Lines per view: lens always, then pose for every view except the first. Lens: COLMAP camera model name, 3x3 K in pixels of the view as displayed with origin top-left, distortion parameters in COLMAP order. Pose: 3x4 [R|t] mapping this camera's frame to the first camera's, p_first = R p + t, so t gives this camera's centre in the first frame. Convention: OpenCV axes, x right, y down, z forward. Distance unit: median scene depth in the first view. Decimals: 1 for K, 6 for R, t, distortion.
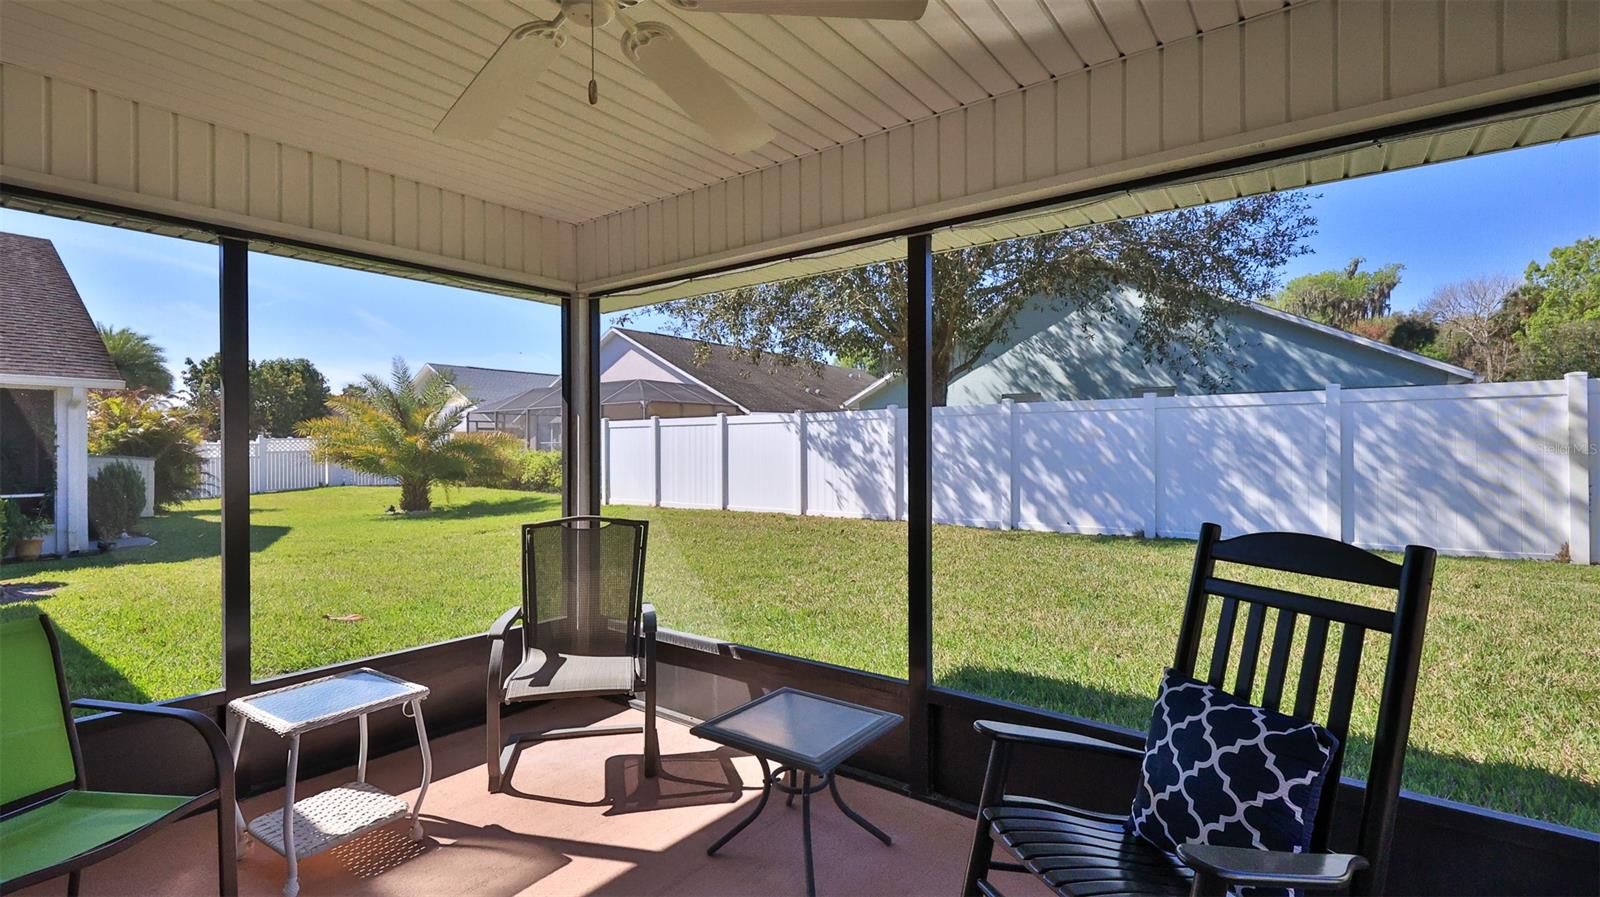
lens RADIAL K [[702.0, 0, 800.0], [0, 702.0, 448.5], [0, 0, 1]] dist [0.011166, 0.000084]
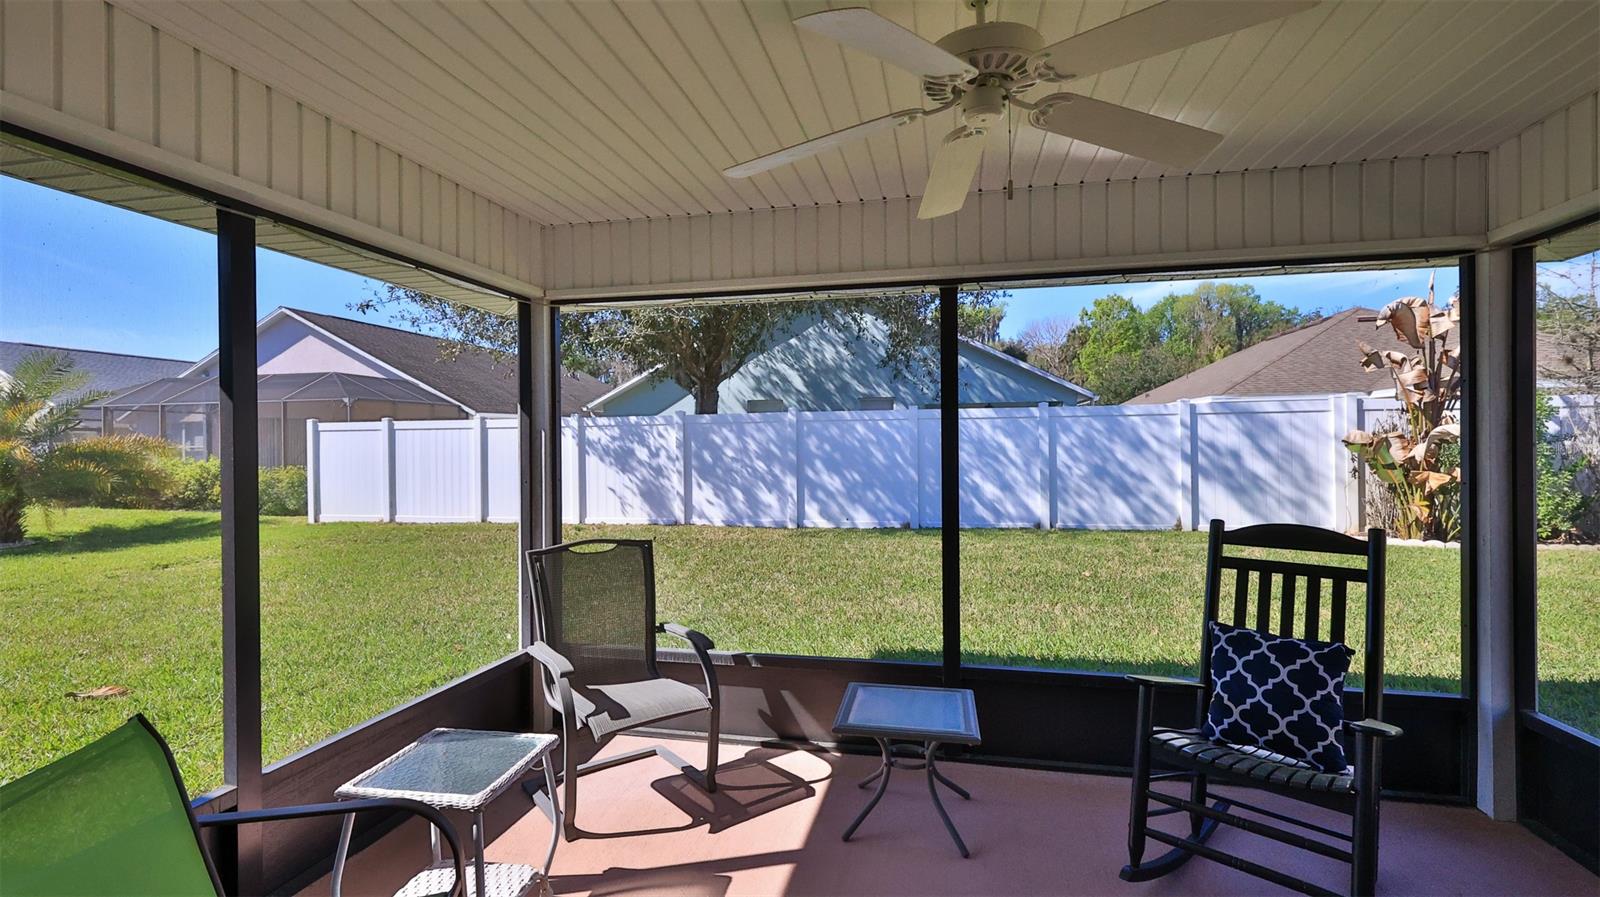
lens RADIAL K [[703.1, 0, 776.8], [0, 703.1, 441.9], [0, 0, 1]] dist [0.002343, 0.000163]
pose [[0.914628, -0.006220, 0.404248, -0.181955], [0.009040, 0.999946, -0.005069, -0.011786], [-0.404195, 0.008290, 0.914635, 0.008469]]
